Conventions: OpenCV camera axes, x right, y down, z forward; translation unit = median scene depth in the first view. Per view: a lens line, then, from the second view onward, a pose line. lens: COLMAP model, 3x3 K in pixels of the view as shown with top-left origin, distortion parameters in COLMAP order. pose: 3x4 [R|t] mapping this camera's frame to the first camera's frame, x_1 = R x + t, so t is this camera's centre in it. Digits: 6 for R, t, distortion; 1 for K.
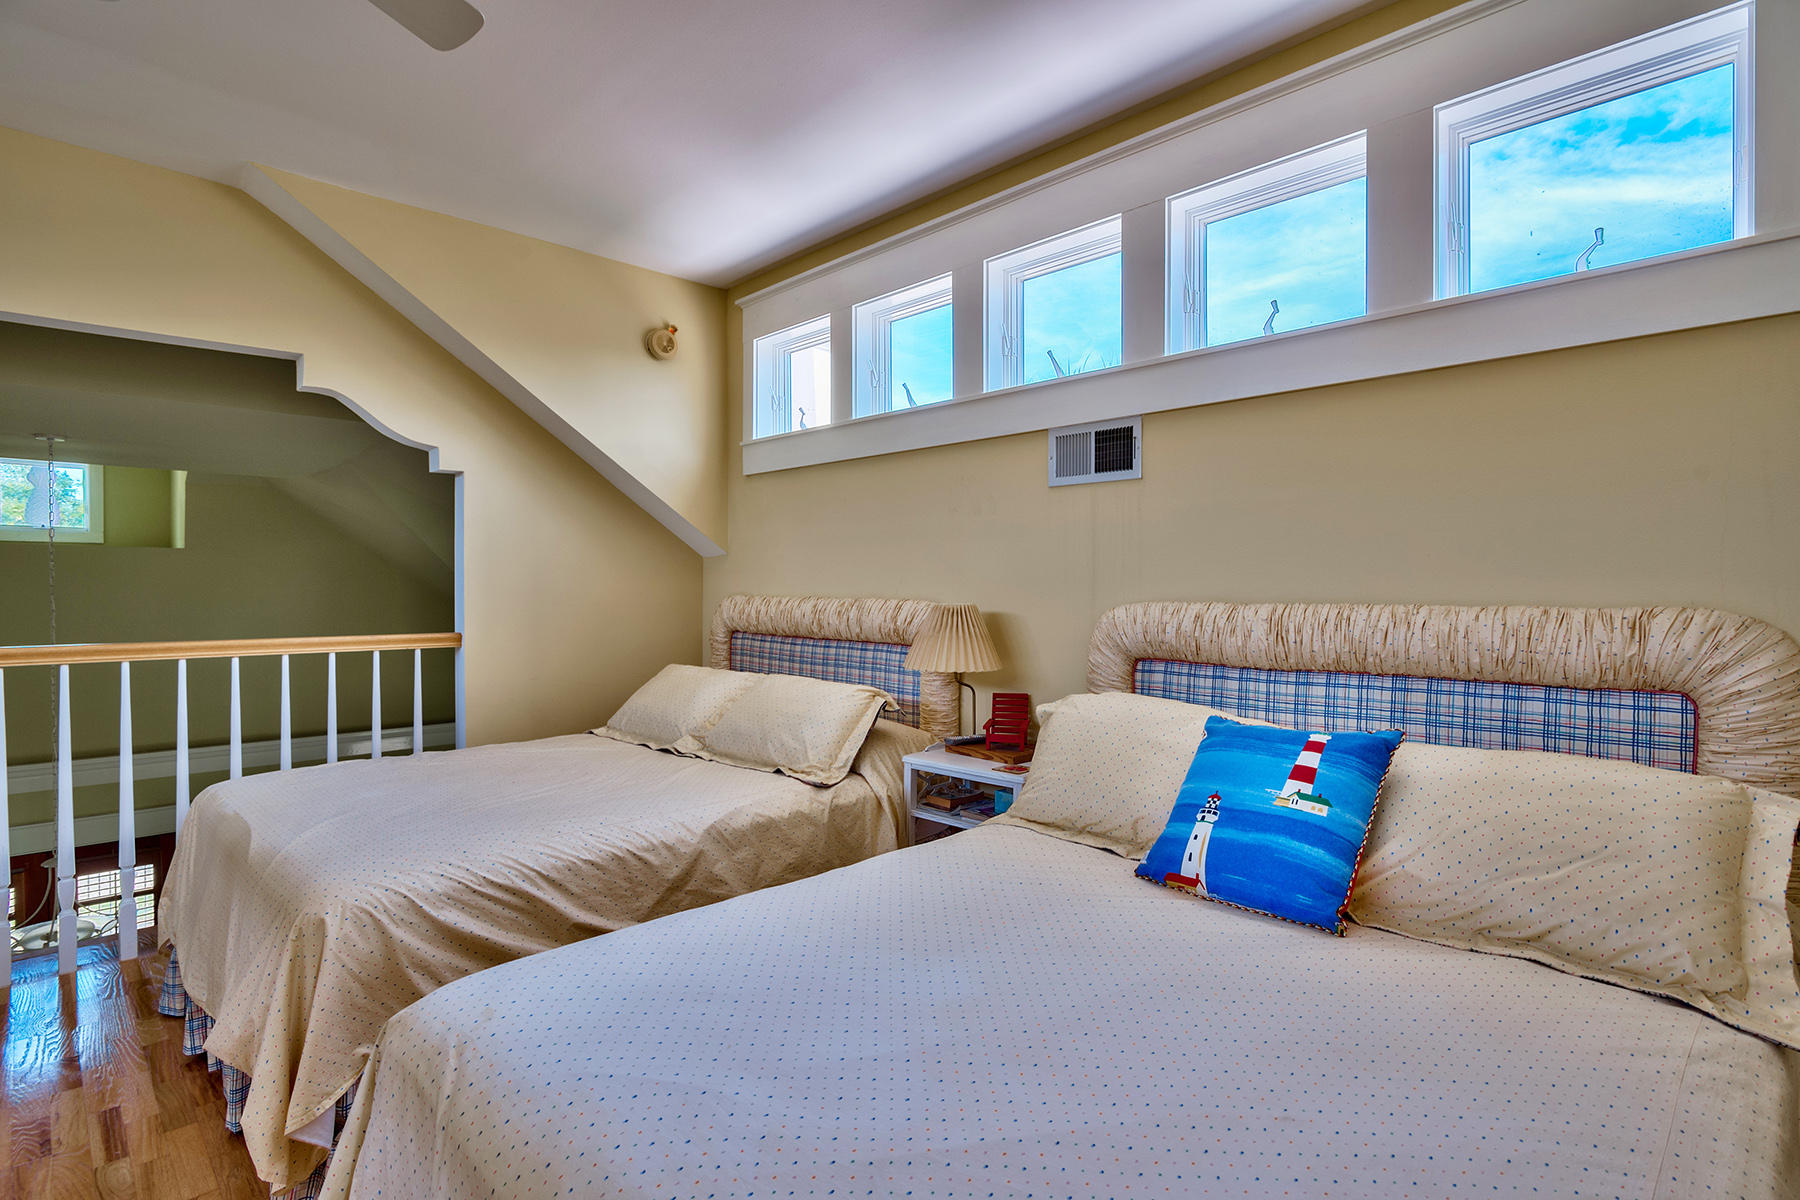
lens RADIAL K [[870.2, 0, 892.4], [0, 870.2, 604.4], [0, 0, 1]] dist [-0.000744, -0.001218]
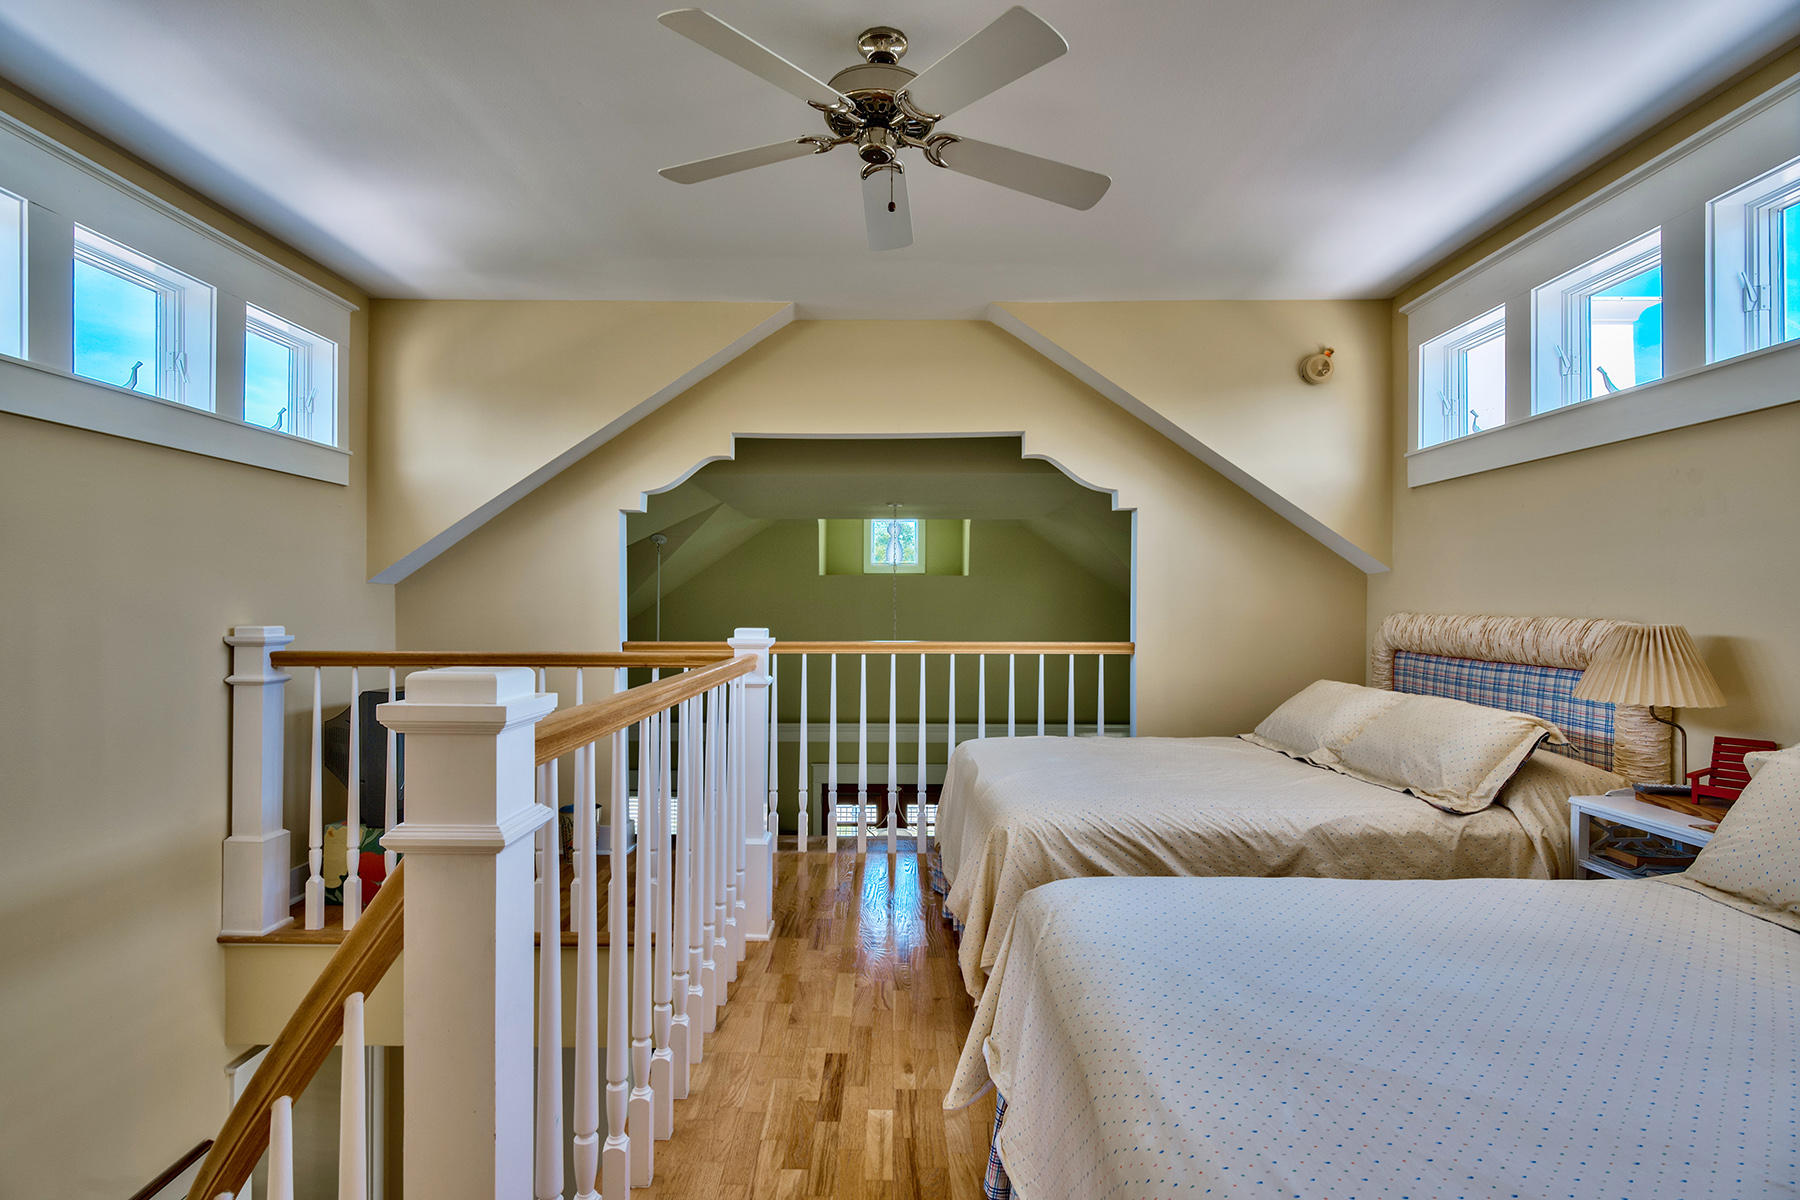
lens RADIAL K [[870.2, 0, 901.8], [0, 870.2, 601.7], [0, 0, 1]] dist [-0.000744, -0.001218]
pose [[0.715153, -0.001561, -0.698966, 0.131245], [-0.015154, 0.999728, -0.017736, 0.003282], [0.698804, 0.023276, 0.714935, -0.094552]]
